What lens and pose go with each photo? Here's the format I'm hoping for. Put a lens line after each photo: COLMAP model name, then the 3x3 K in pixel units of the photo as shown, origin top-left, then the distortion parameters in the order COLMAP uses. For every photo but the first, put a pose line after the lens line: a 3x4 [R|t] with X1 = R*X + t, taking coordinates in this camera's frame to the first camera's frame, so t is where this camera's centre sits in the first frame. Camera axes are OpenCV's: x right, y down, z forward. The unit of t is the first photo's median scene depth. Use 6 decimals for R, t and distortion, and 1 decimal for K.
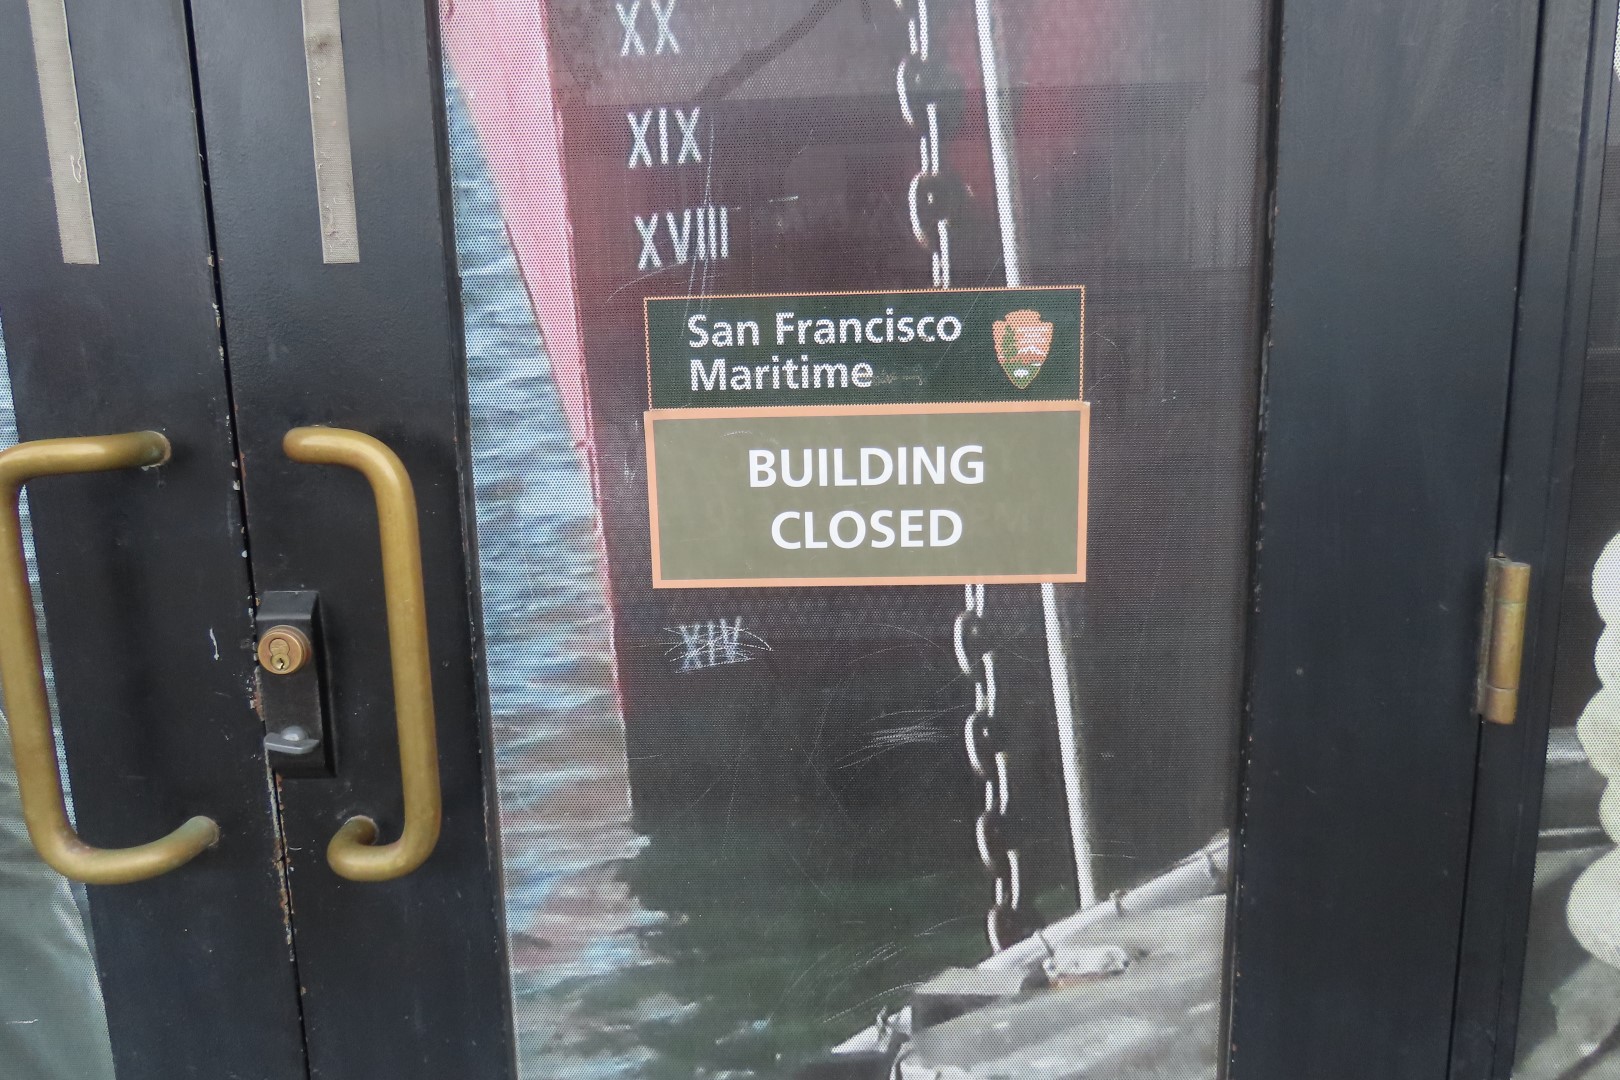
lens RADIAL K [[1087.7, 0, 807.4], [0, 1087.7, 537.0], [0, 0, 1]] dist [-0.011818, 0.000057]
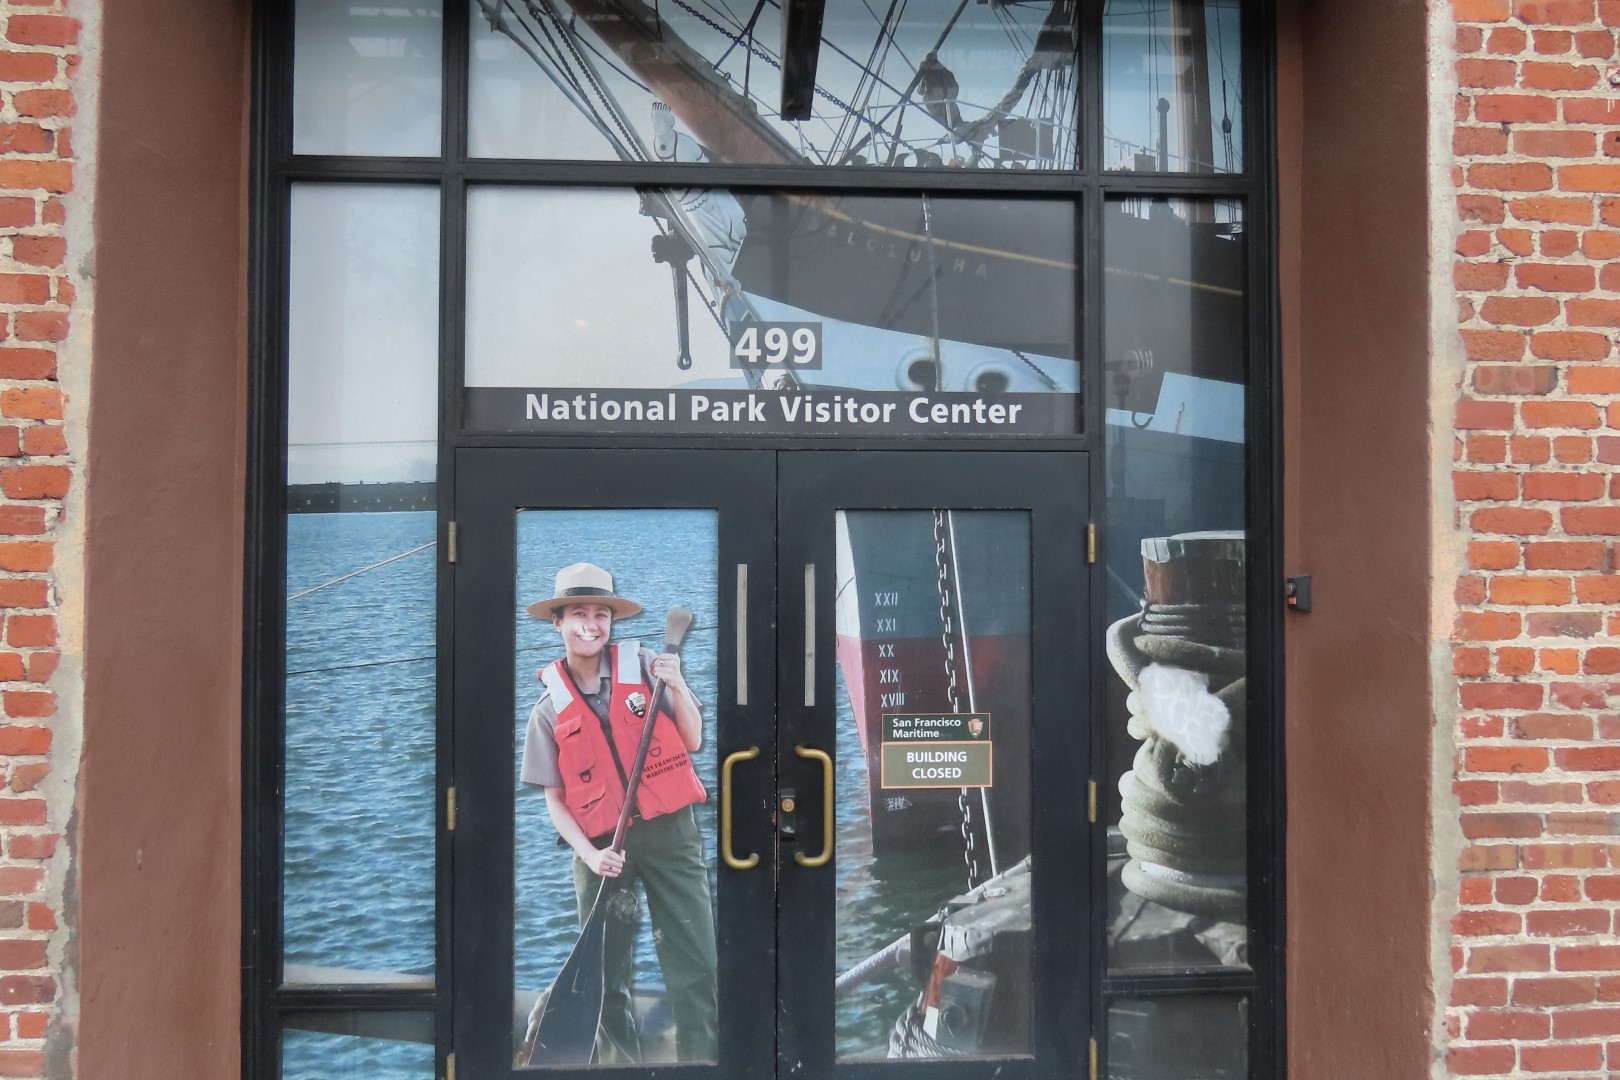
lens RADIAL K [[1087.7, 0, 813.4], [0, 1087.7, 539.6], [0, 0, 1]] dist [-0.011818, 0.000057]
pose [[0.995102, 0.021796, 0.096417, -0.753317], [-0.003734, 0.982979, -0.183683, -0.108432], [-0.098779, 0.182423, 0.978246, -2.823188]]
